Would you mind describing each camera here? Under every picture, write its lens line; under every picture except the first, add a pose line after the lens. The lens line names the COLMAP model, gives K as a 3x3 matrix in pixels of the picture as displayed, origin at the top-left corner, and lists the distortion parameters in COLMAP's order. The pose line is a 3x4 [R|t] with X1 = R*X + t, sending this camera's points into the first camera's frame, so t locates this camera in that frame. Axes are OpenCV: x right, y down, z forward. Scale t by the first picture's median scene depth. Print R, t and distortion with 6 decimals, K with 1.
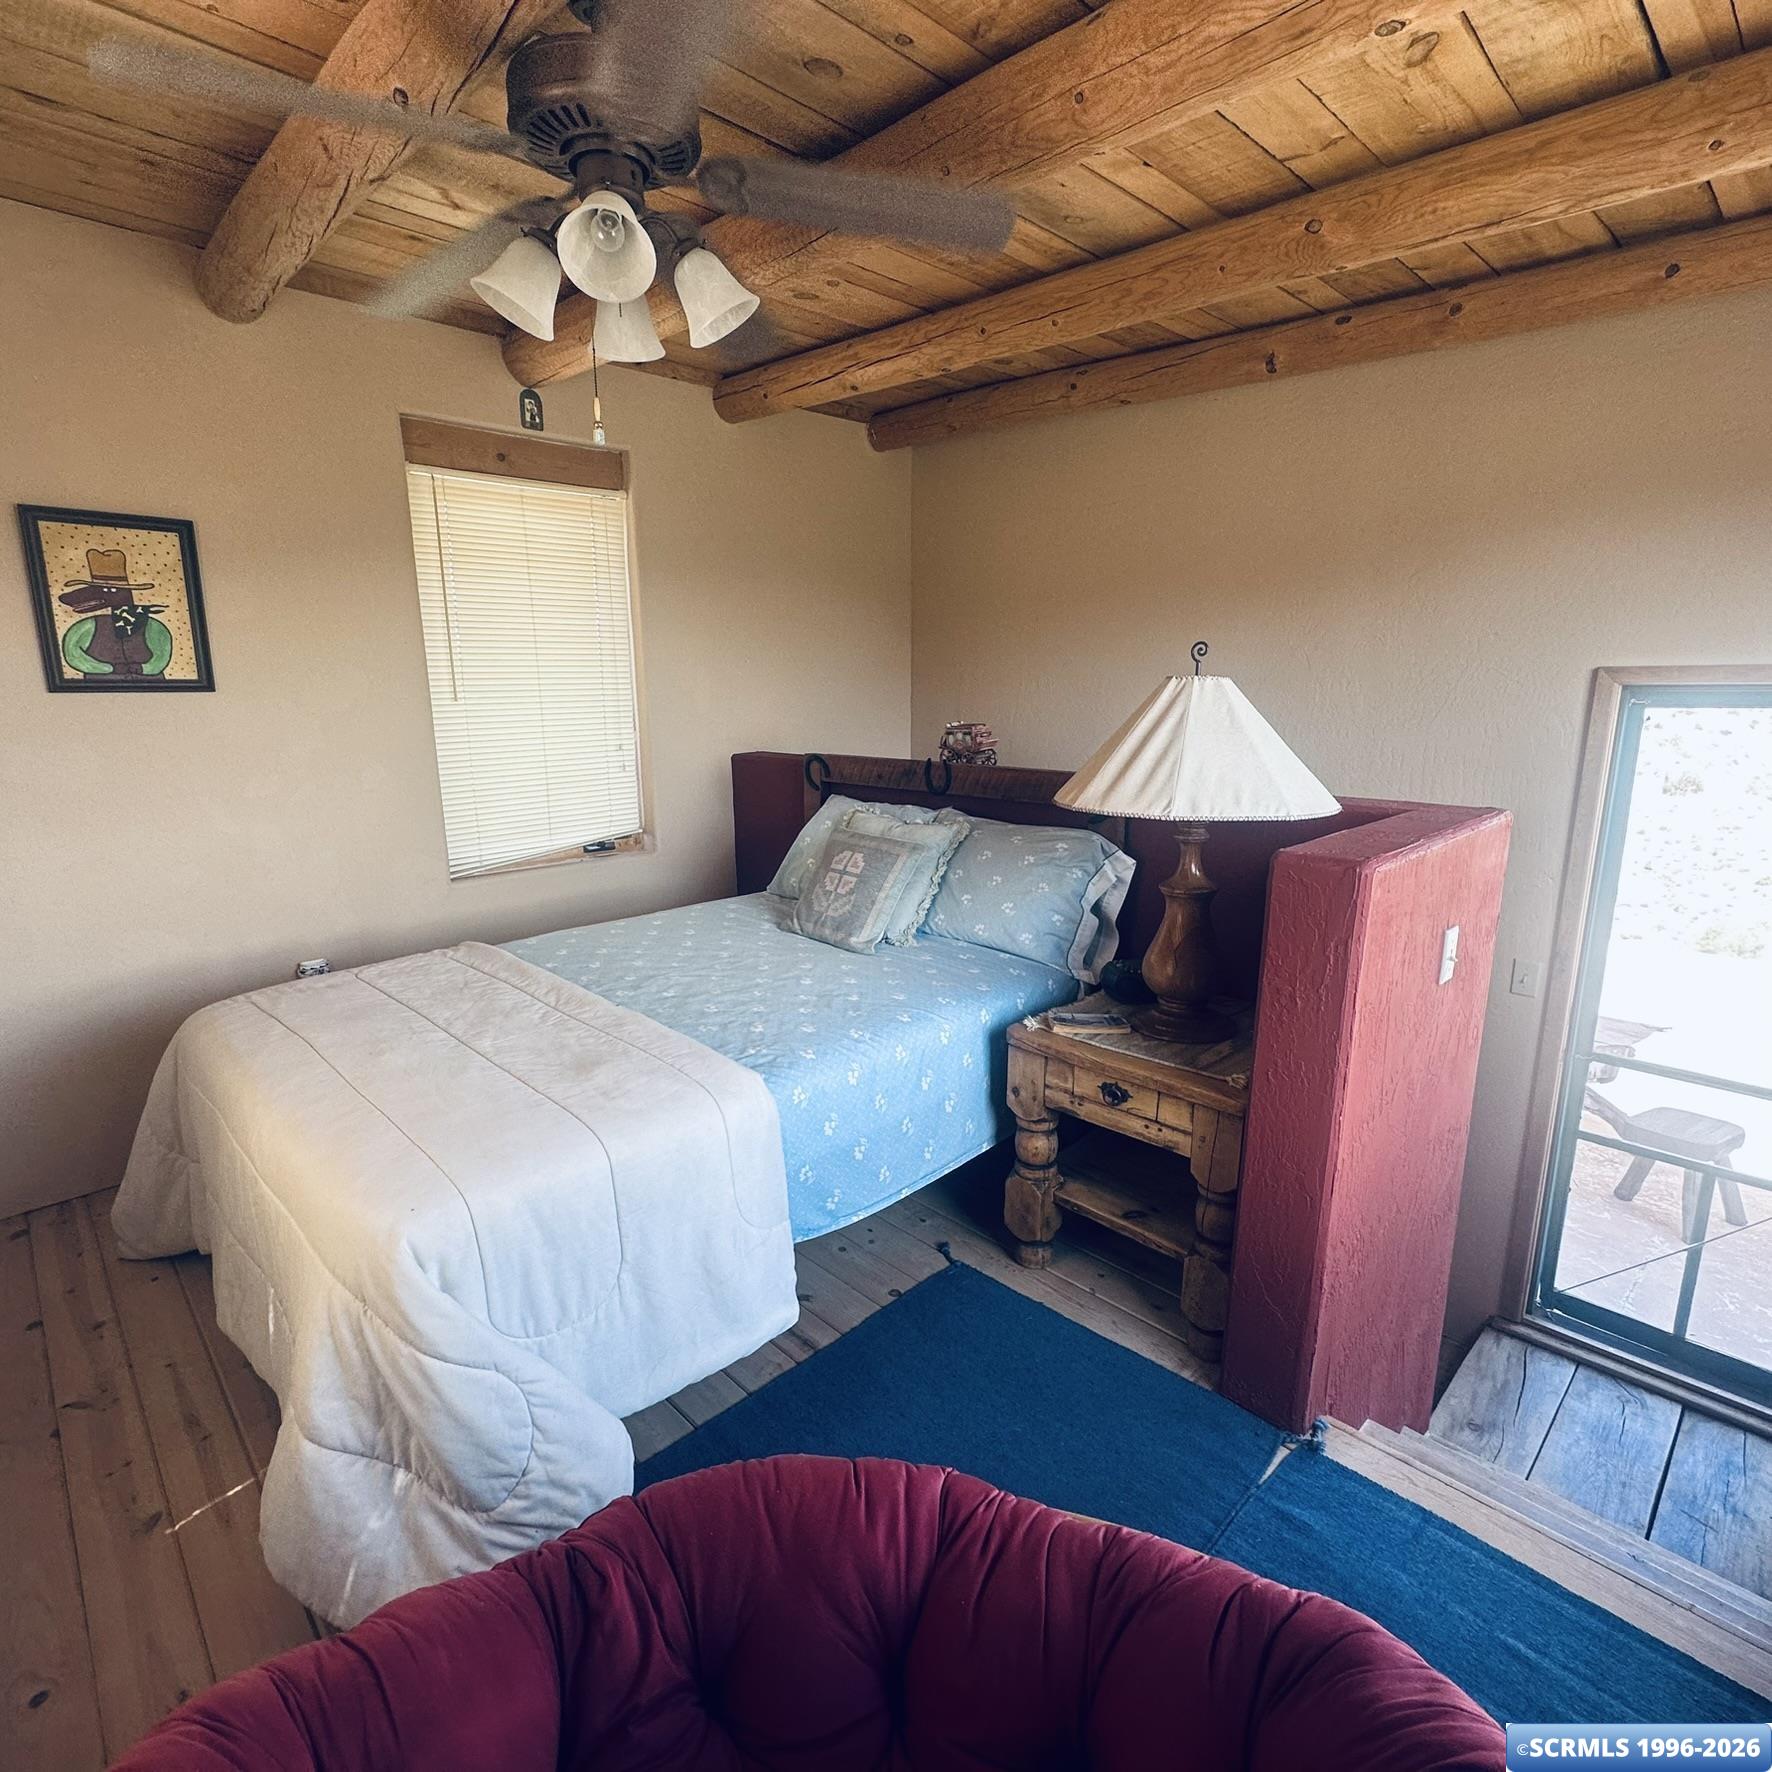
lens RADIAL K [[947.0, 0, 882.5], [0, 947.0, 895.3], [0, 0, 1]] dist [-0.000696, -0.000552]
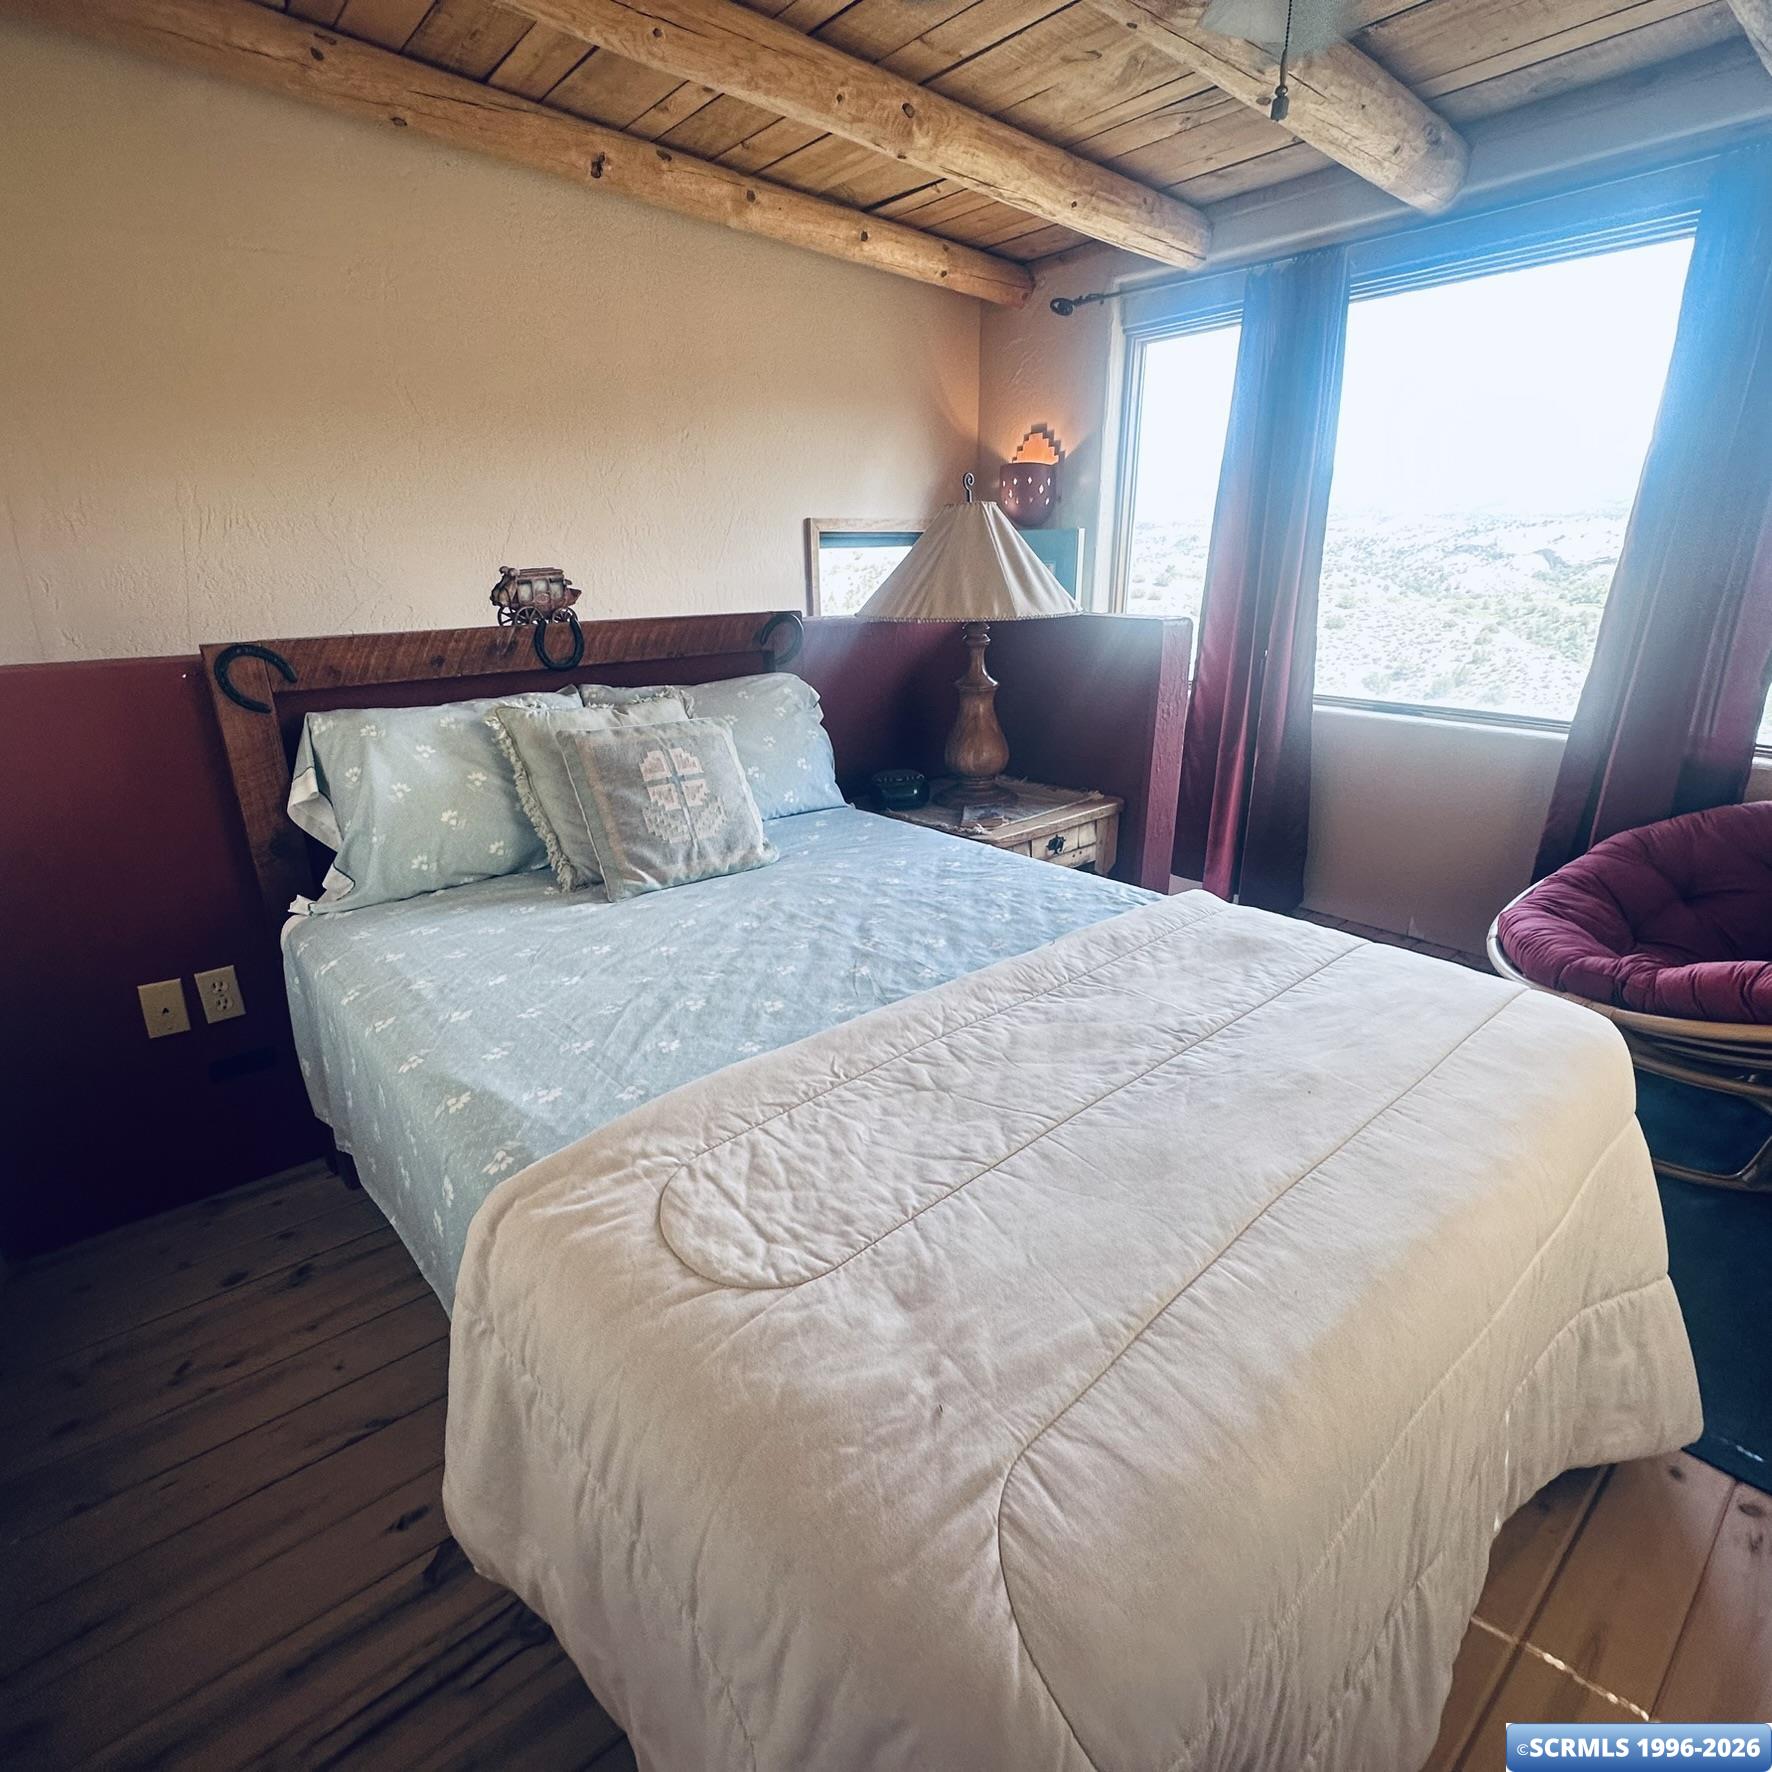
lens RADIAL K [[947.0, 0, 882.5], [0, 947.0, 895.3], [0, 0, 1]] dist [-0.000696, -0.000552]
pose [[0.063600, -0.329379, 0.942053, -0.828568], [0.230494, 0.923290, 0.307258, -0.144005], [-0.970993, 0.197597, 0.134641, 0.894185]]
